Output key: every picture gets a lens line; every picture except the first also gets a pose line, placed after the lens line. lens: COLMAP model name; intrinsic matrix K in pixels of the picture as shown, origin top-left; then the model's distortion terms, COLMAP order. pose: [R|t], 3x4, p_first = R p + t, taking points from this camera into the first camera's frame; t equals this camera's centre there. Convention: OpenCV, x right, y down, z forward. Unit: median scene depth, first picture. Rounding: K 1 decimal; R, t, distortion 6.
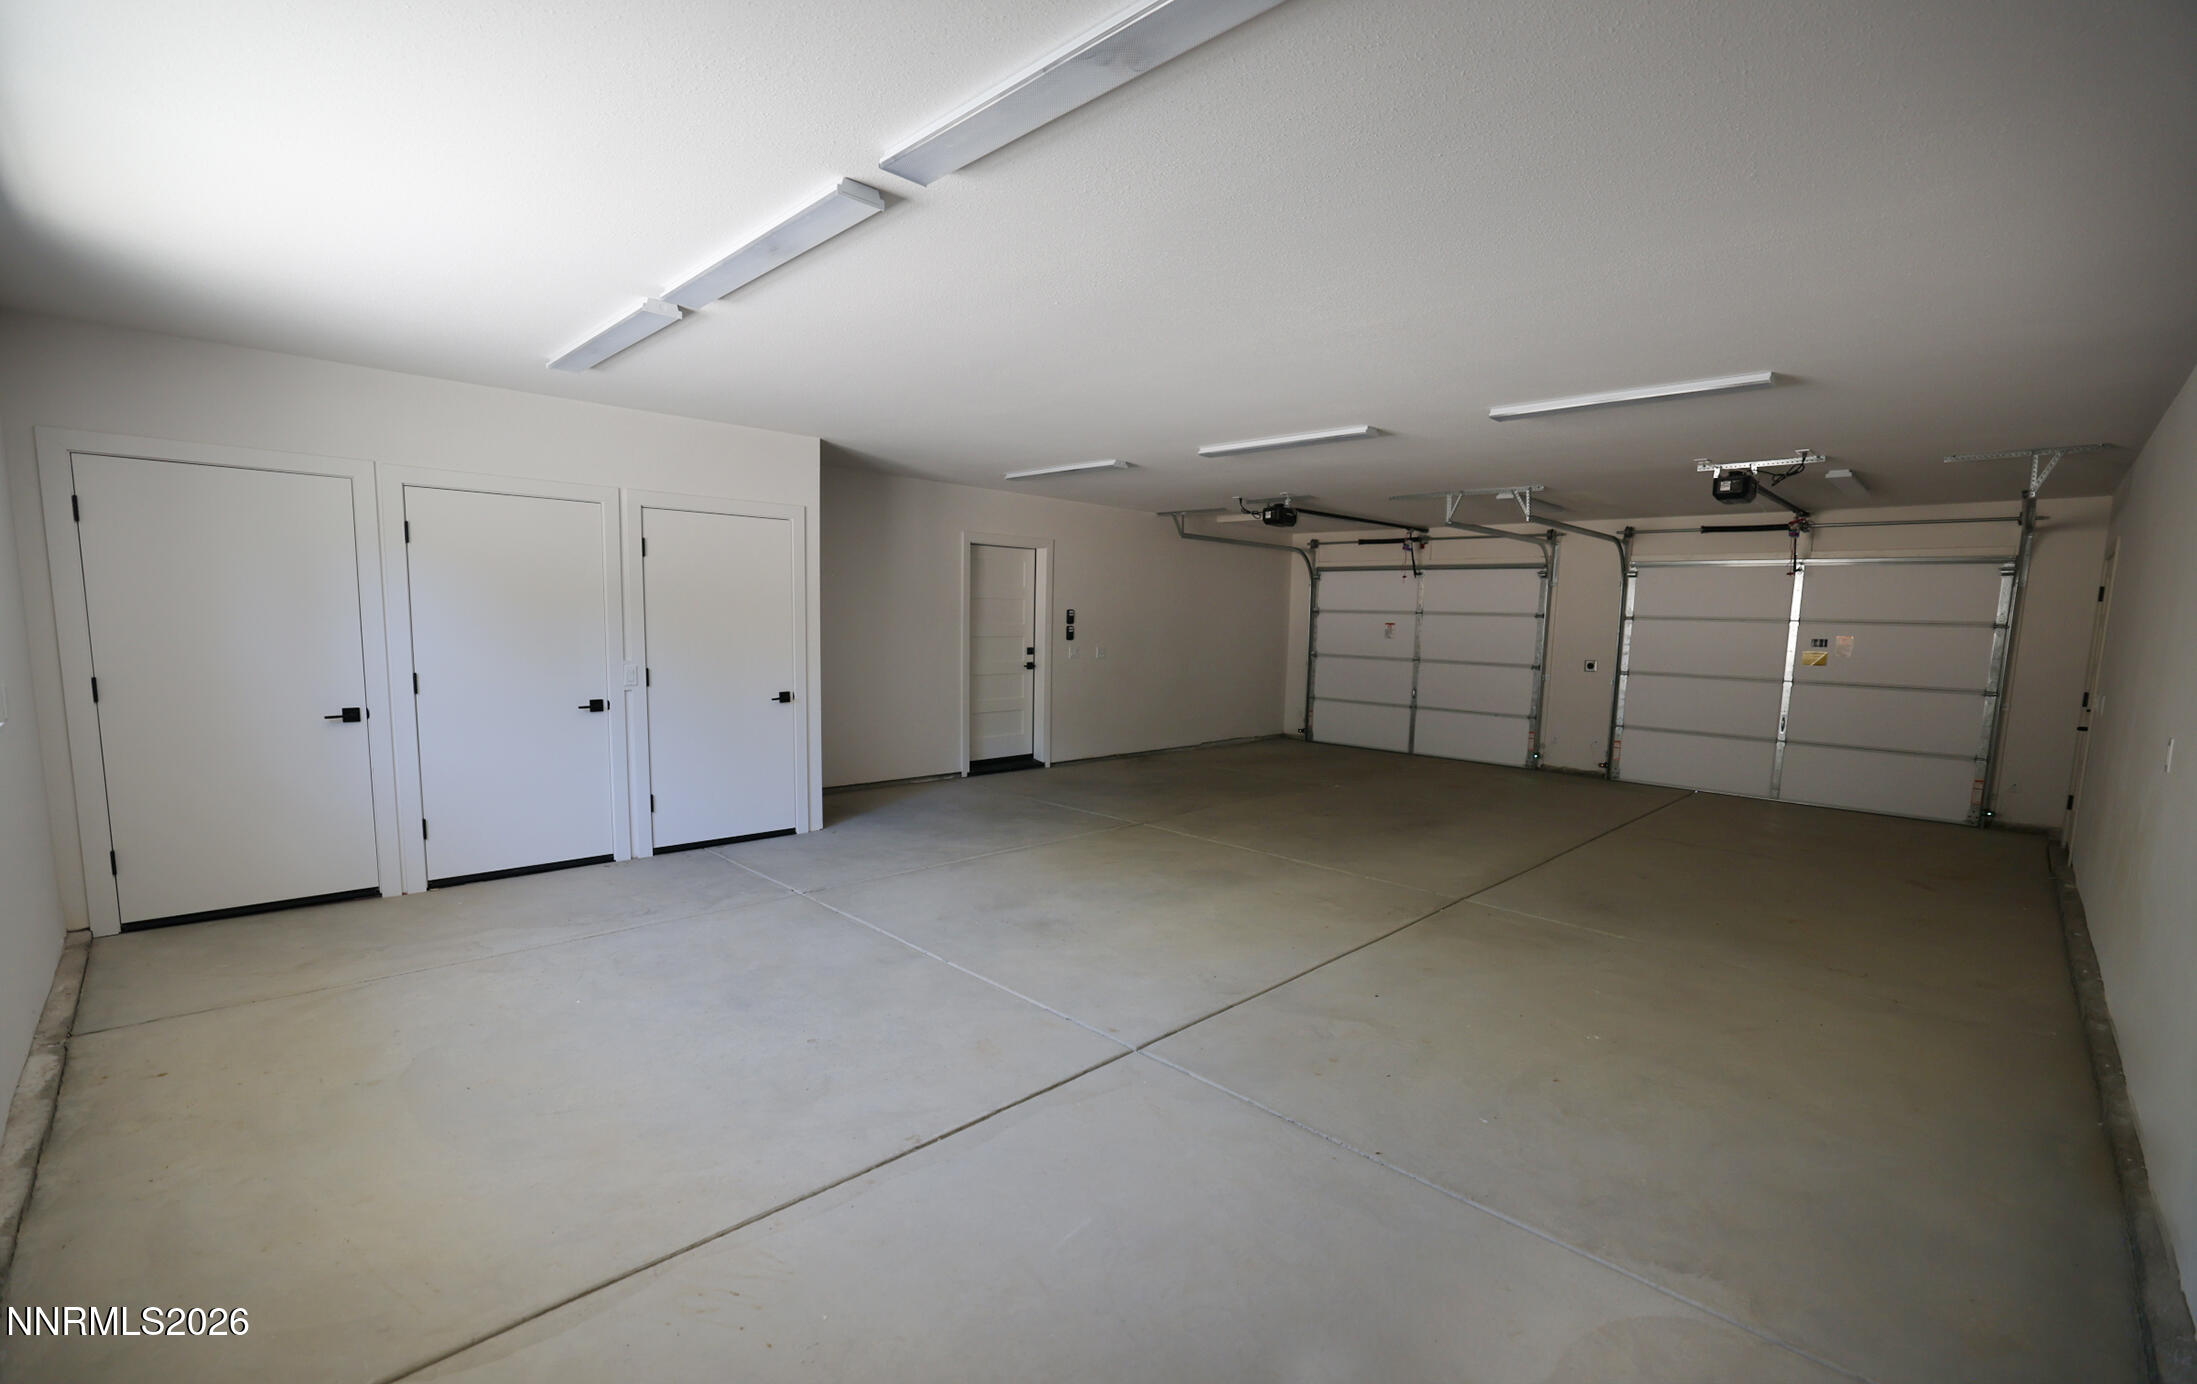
lens RADIAL K [[934.5, 0, 1099.9], [0, 934.5, 734.3], [0, 0, 1]] dist [-0.033800, 0.000087]
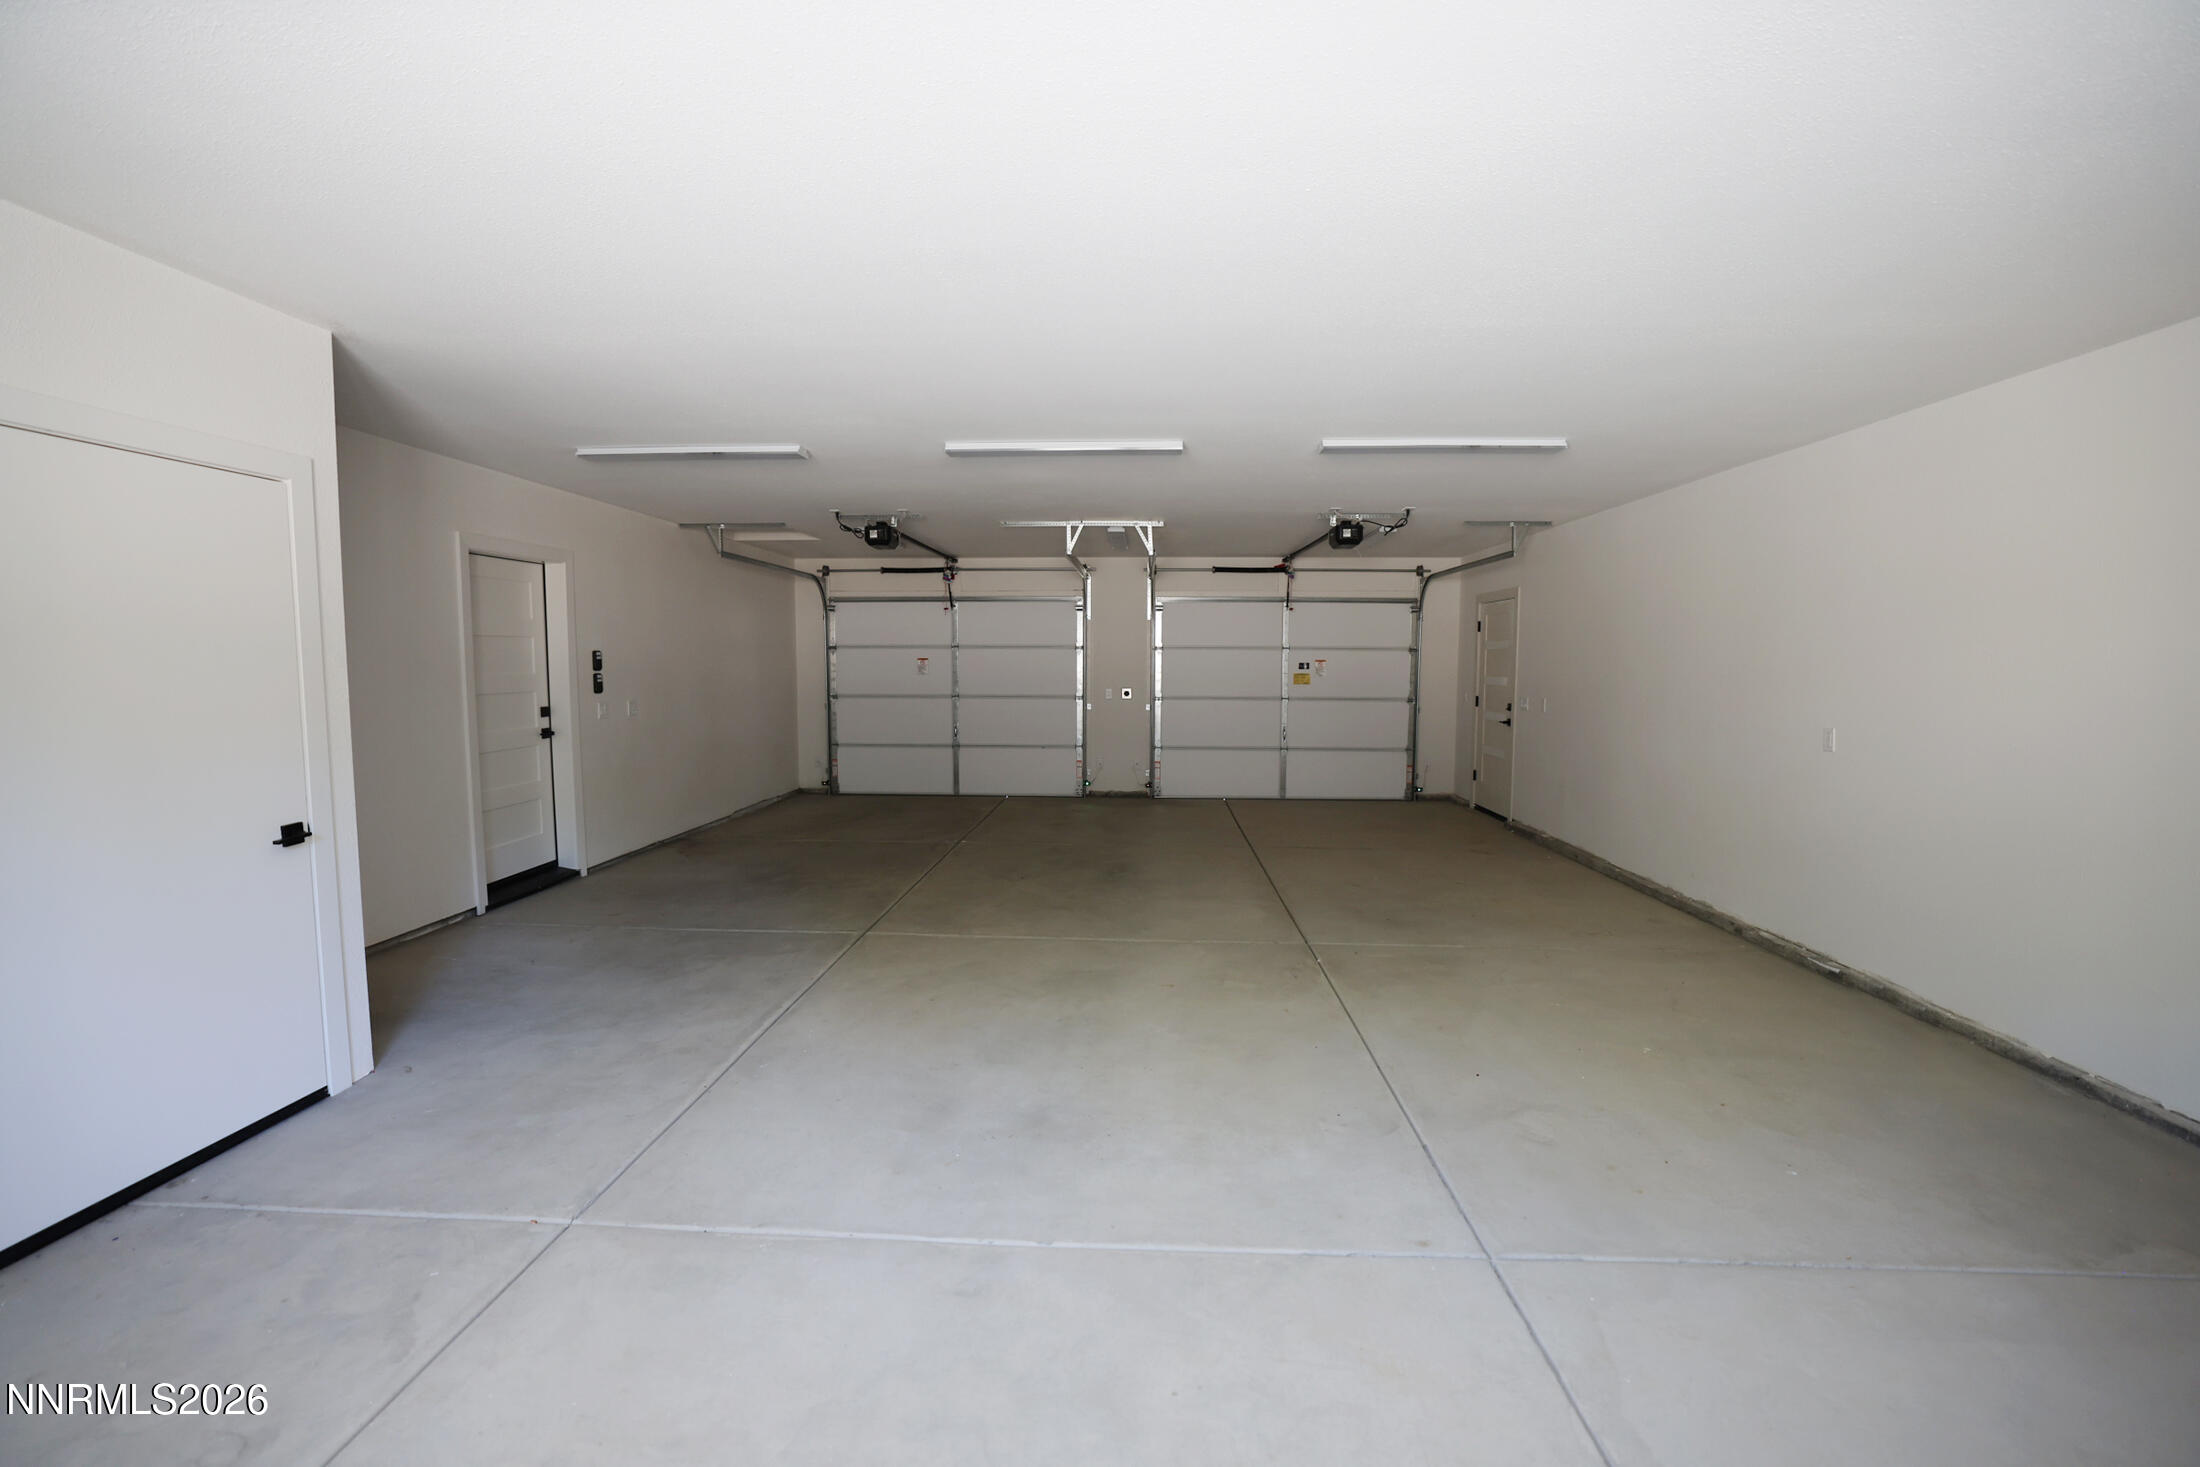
lens RADIAL K [[939.7, 0, 1101.4], [0, 939.7, 733.6], [0, 0, 1]] dist [-0.062314, 0.030216]
pose [[0.742964, -0.074178, 0.665208, -0.221584], [0.097672, 0.995217, 0.001889, -0.034394], [-0.662167, 0.063568, 0.746656, 0.224390]]
